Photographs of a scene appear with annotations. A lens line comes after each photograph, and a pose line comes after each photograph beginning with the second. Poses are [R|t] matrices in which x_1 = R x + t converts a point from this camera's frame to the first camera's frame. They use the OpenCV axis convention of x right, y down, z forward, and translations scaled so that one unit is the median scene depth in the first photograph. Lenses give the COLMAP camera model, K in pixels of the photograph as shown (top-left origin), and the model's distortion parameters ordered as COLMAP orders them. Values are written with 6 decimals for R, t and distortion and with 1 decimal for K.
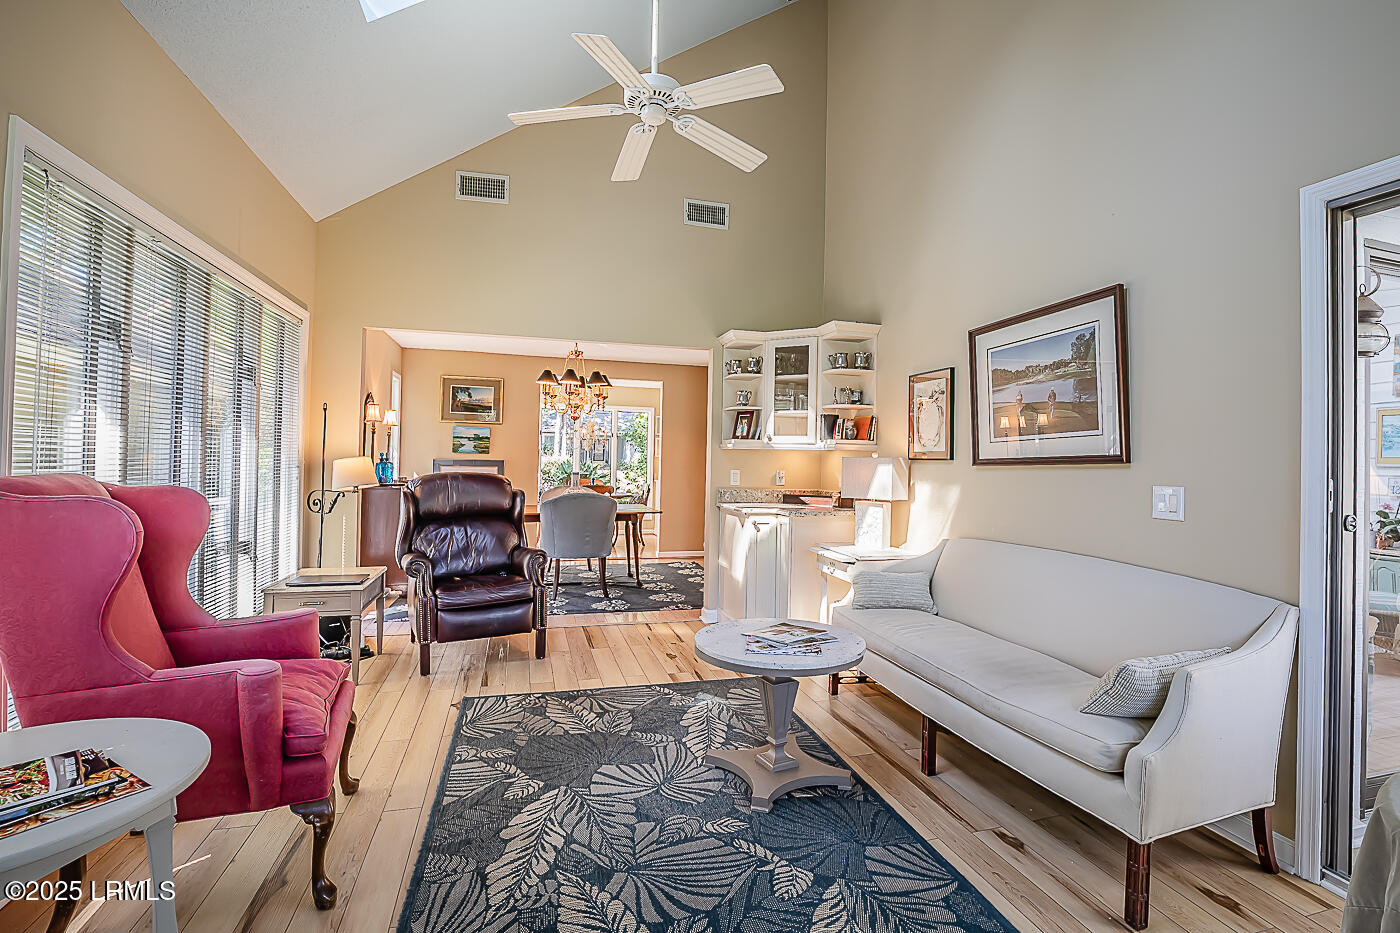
lens RADIAL K [[640.9, 0, 705.9], [0, 640.9, 472.5], [0, 0, 1]] dist [-0.031097, 0.000693]
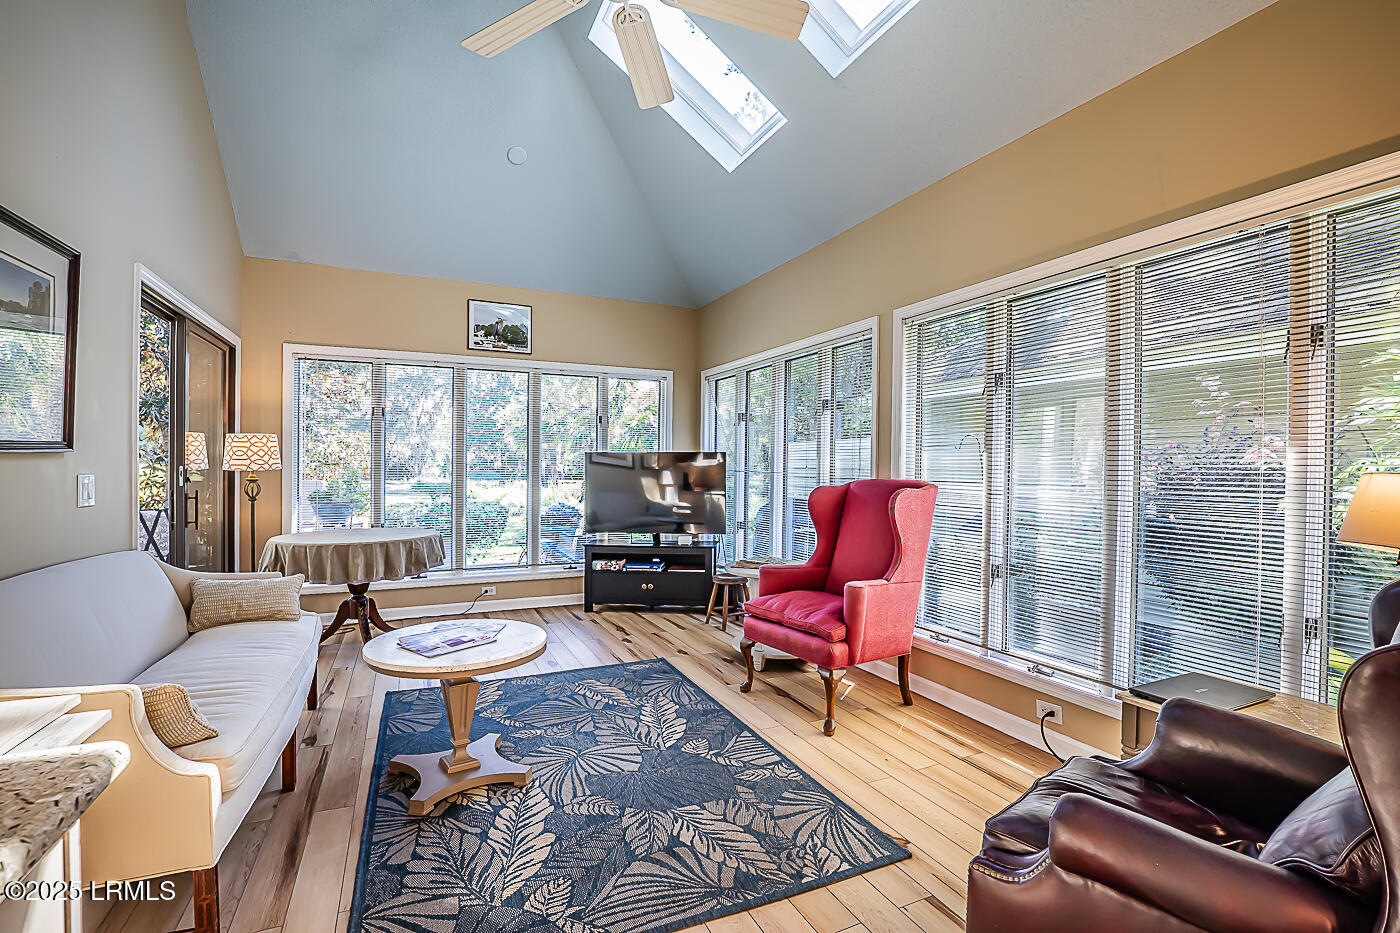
lens RADIAL K [[640.9, 0, 705.9], [0, 640.9, 472.5], [0, 0, 1]] dist [-0.031097, 0.000693]
pose [[-0.987270, -0.025254, -0.157038, -0.098712], [-0.029439, 0.999269, 0.024381, -0.033677], [0.156308, 0.028694, -0.987292, 1.975751]]
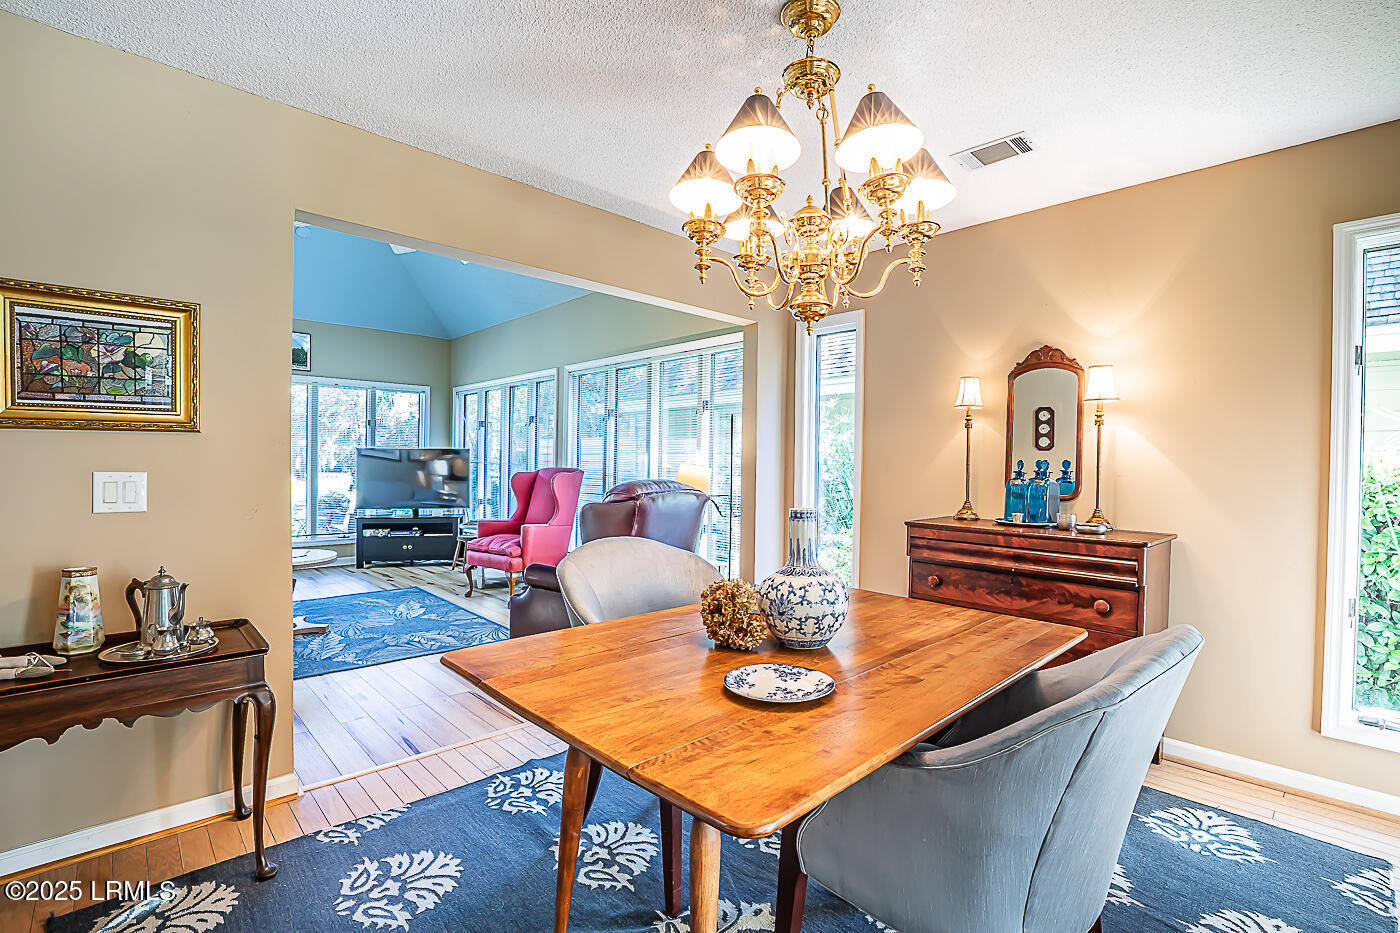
lens RADIAL K [[640.9, 0, 705.9], [0, 640.9, 472.5], [0, 0, 1]] dist [-0.031097, 0.000693]
pose [[-0.885202, -0.025198, -0.464523, -0.099280], [-0.039306, 0.999013, 0.020711, -0.048110], [0.463543, 0.036592, -0.885319, 2.991350]]
